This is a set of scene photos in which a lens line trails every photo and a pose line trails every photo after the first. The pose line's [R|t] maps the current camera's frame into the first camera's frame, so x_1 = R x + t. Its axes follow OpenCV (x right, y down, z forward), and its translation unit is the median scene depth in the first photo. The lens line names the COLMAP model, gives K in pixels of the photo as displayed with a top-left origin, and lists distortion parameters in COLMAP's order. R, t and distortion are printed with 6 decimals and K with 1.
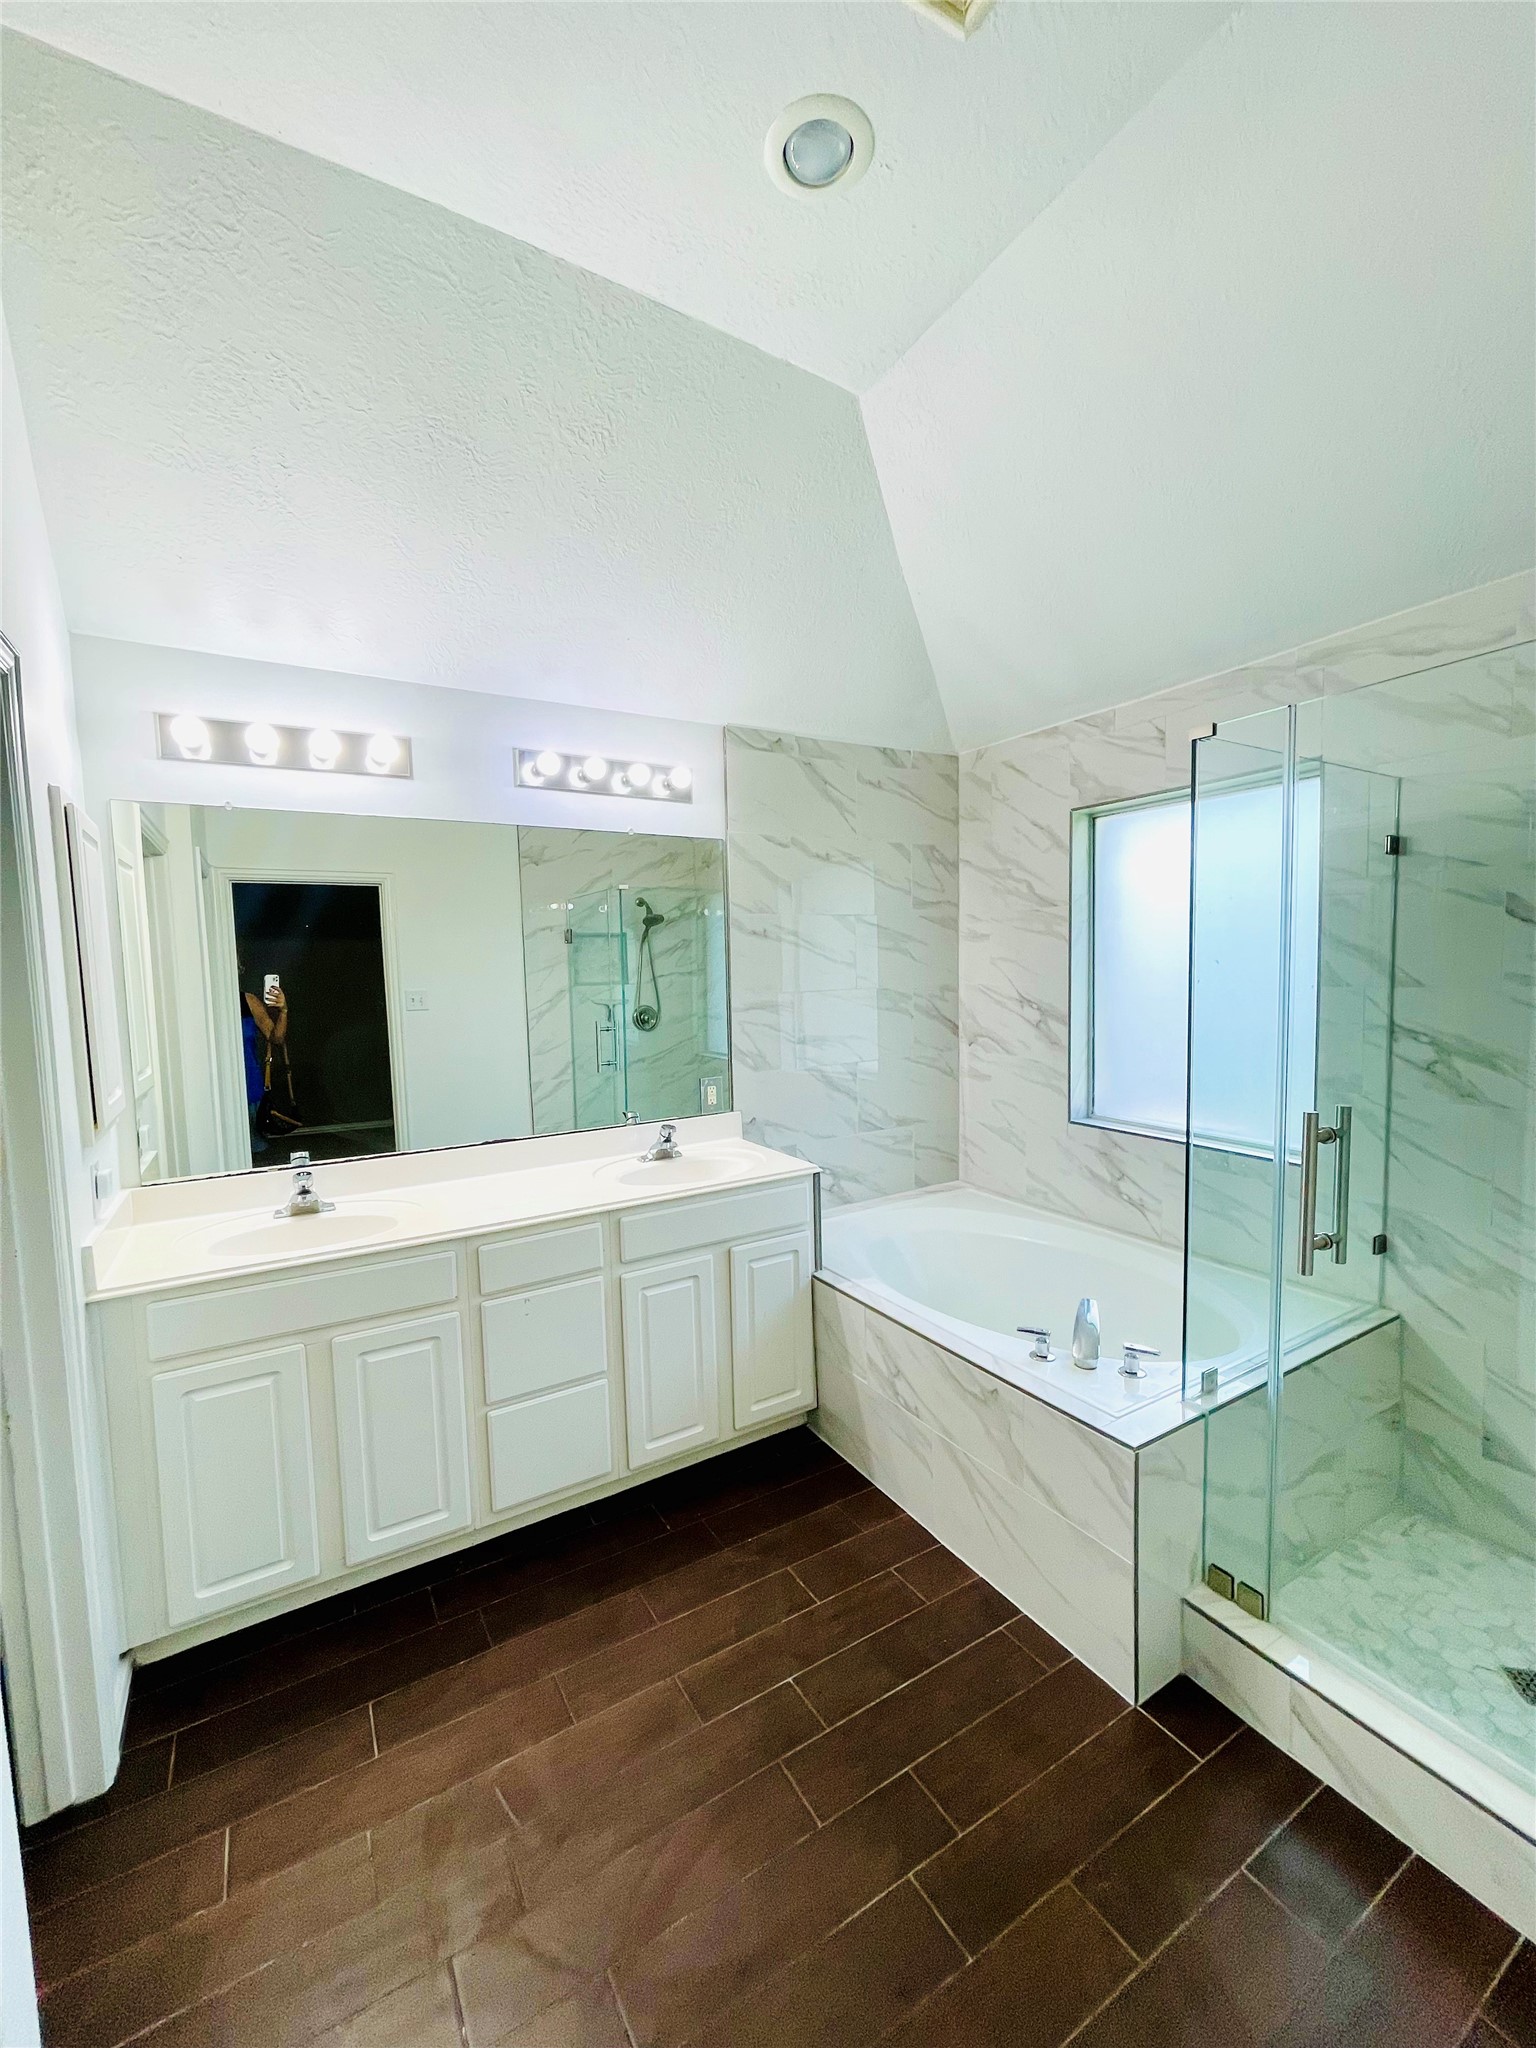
lens RADIAL K [[822.8, 0, 771.2], [0, 822.8, 1029.7], [0, 0, 1]] dist [-0.005000, 0.001551]
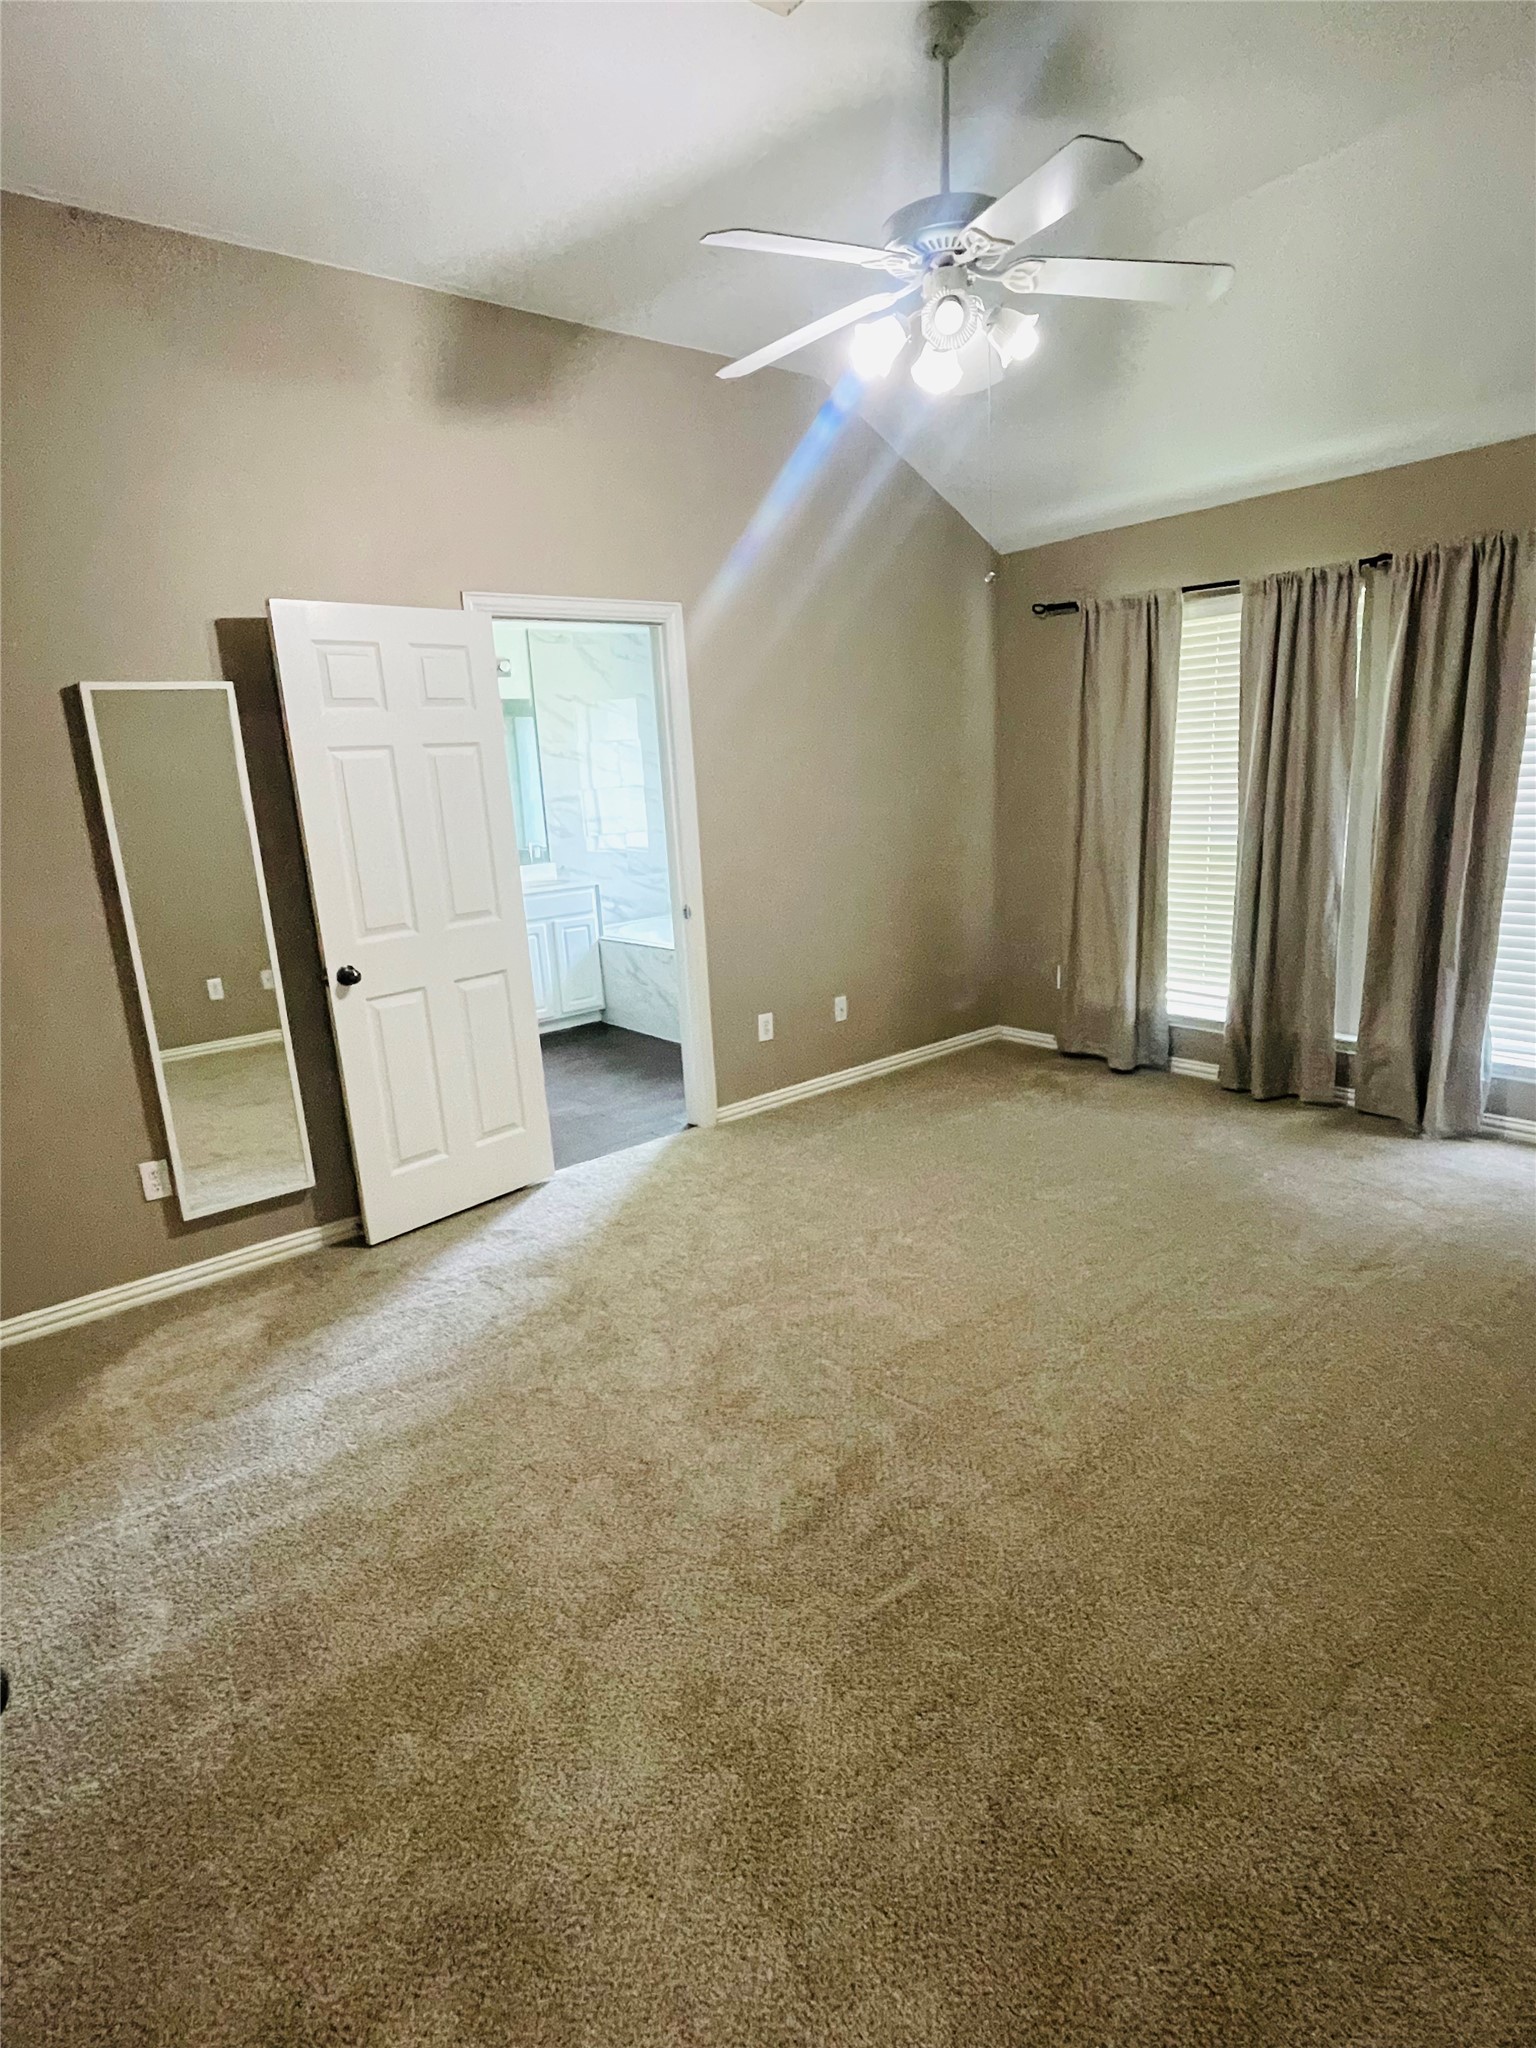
lens RADIAL K [[1079.6, 0, 770.0], [0, 1079.6, 1029.1], [0, 0, 1]] dist [0.007049, -0.001093]
pose [[0.987722, -0.064502, 0.142283, 0.063744], [0.042017, 0.986908, 0.155717, 0.112907], [-0.150465, -0.147827, 0.977501, -1.329843]]
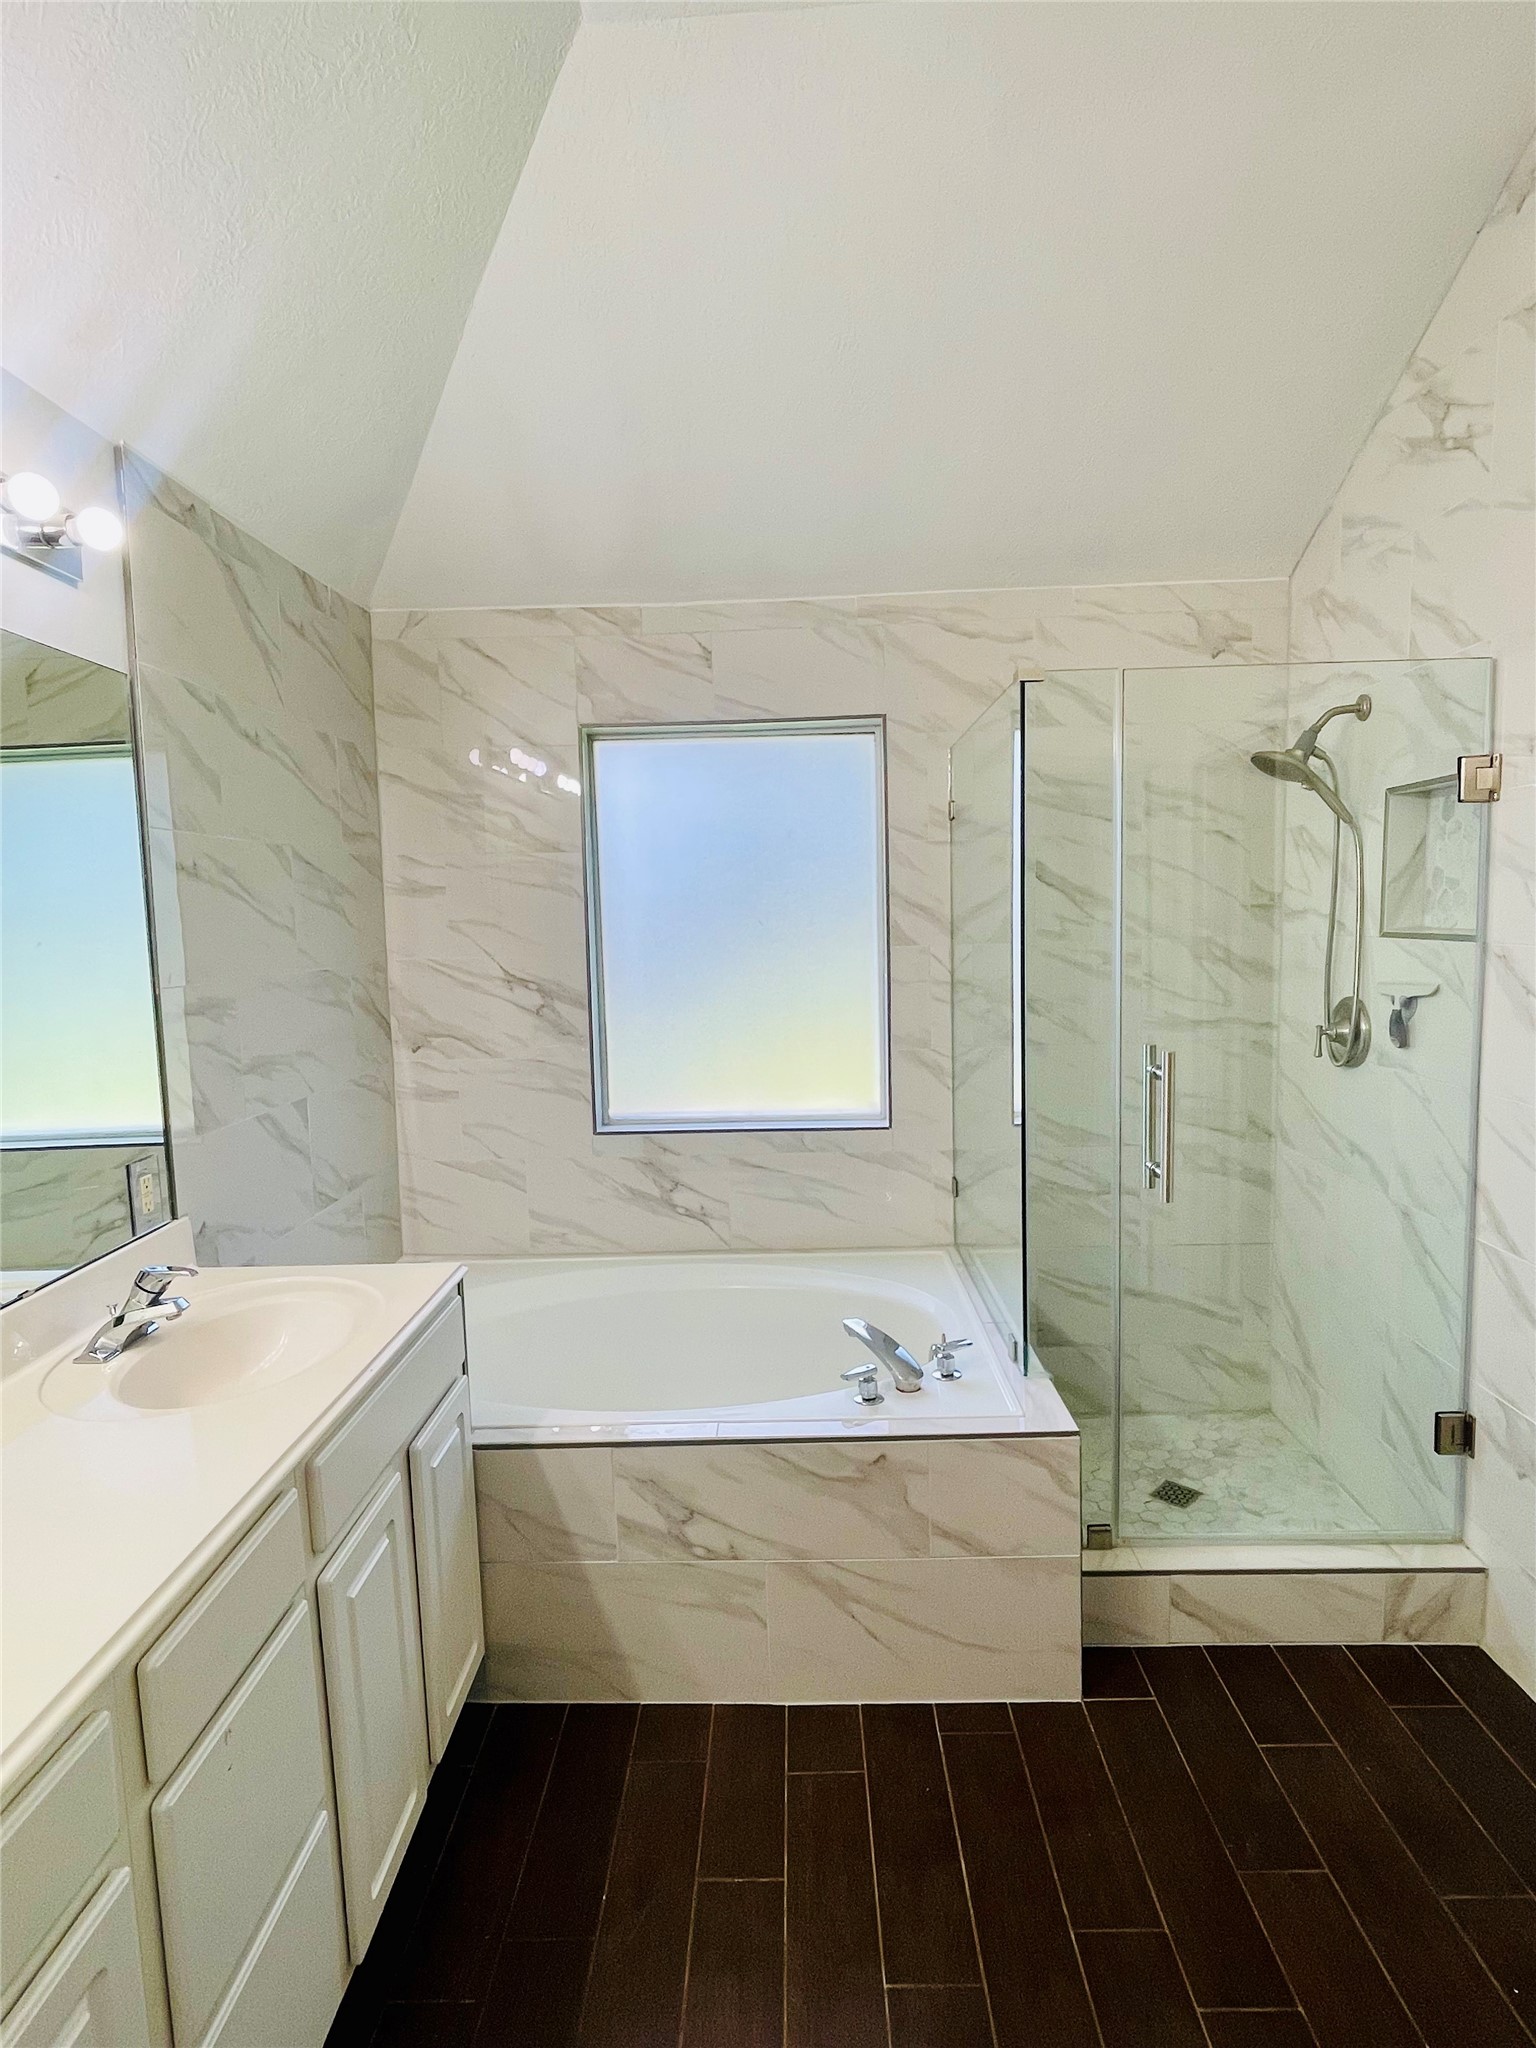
lens RADIAL K [[1079.6, 0, 766.7], [0, 1079.6, 1023.4], [0, 0, 1]] dist [0.007049, -0.001093]
pose [[0.535024, -0.077339, 0.841289, -0.404683], [0.081134, 0.995902, 0.039955, -0.017963], [-0.840932, 0.046880, 0.539107, 0.327408]]
